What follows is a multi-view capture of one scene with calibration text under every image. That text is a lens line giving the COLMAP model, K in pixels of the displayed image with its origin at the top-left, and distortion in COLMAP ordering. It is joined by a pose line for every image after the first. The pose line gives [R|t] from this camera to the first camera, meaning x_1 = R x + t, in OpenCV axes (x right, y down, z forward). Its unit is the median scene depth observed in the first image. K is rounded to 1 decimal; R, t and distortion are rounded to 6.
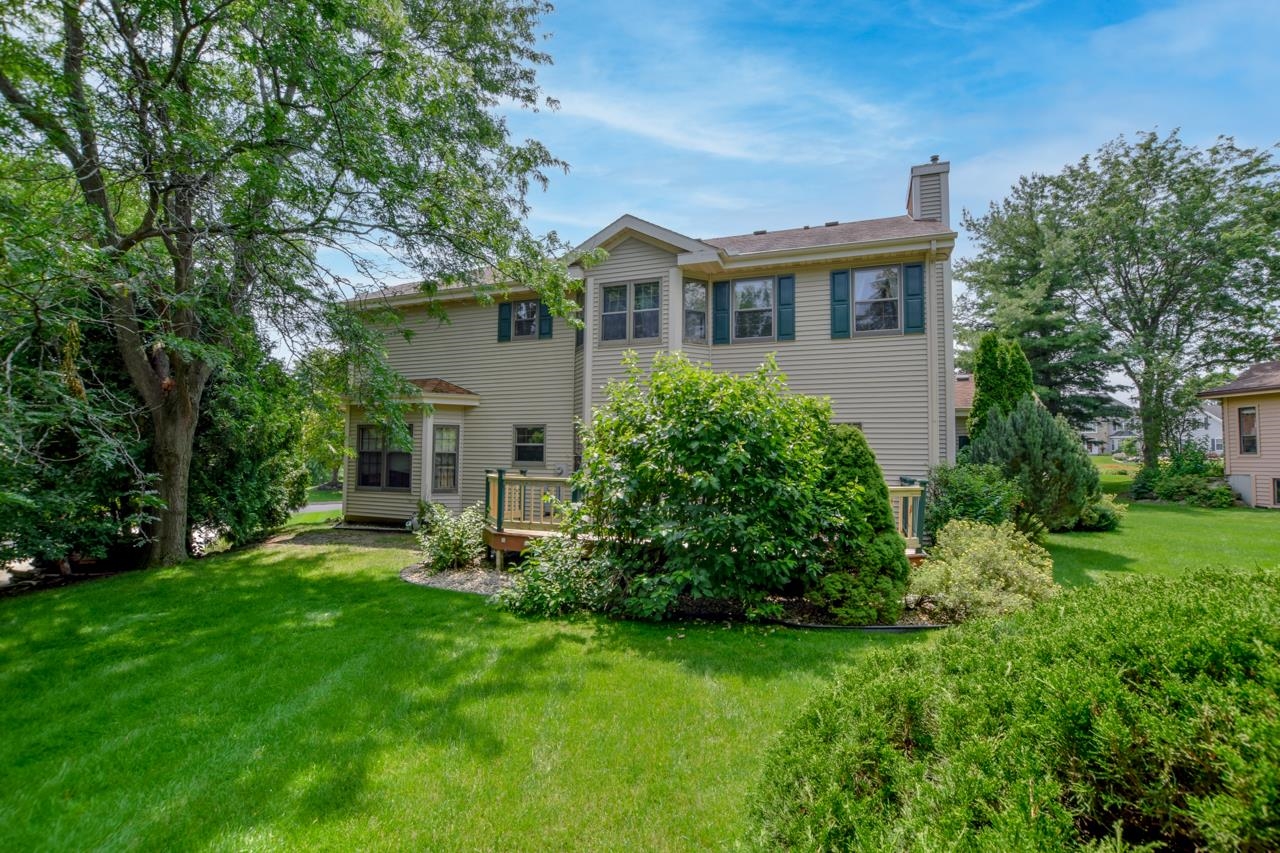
lens RADIAL K [[572.9, 0, 649.3], [0, 572.9, 429.2], [0, 0, 1]] dist [-0.032566, 0.004152]
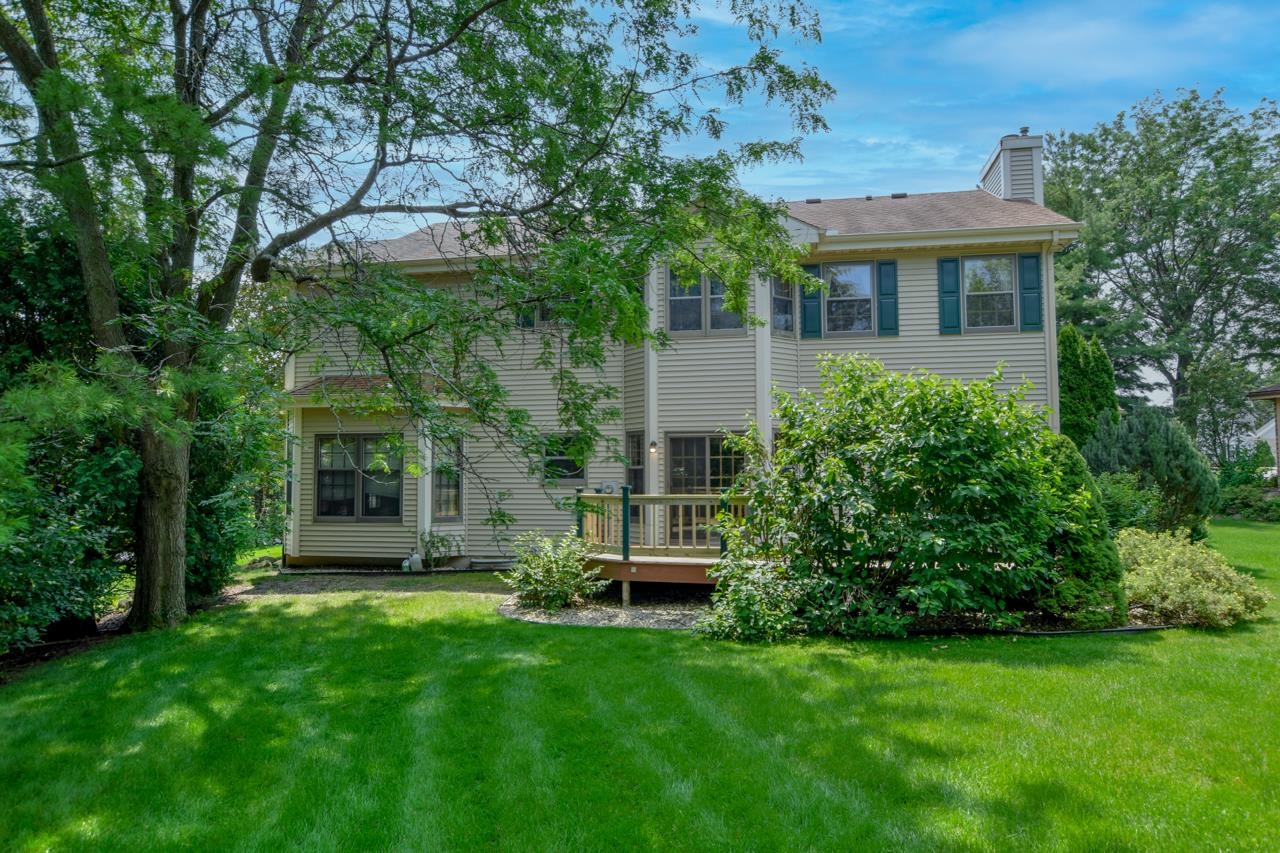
lens RADIAL K [[760.9, 0, 709.0], [0, 760.9, 429.8], [0, 0, 1]] dist [0.000983, 0.001246]
pose [[0.982854, -0.004209, 0.184338, -0.201557], [0.005834, 0.999949, -0.008272, -0.001997], [-0.184294, 0.009205, 0.982828, -0.078341]]
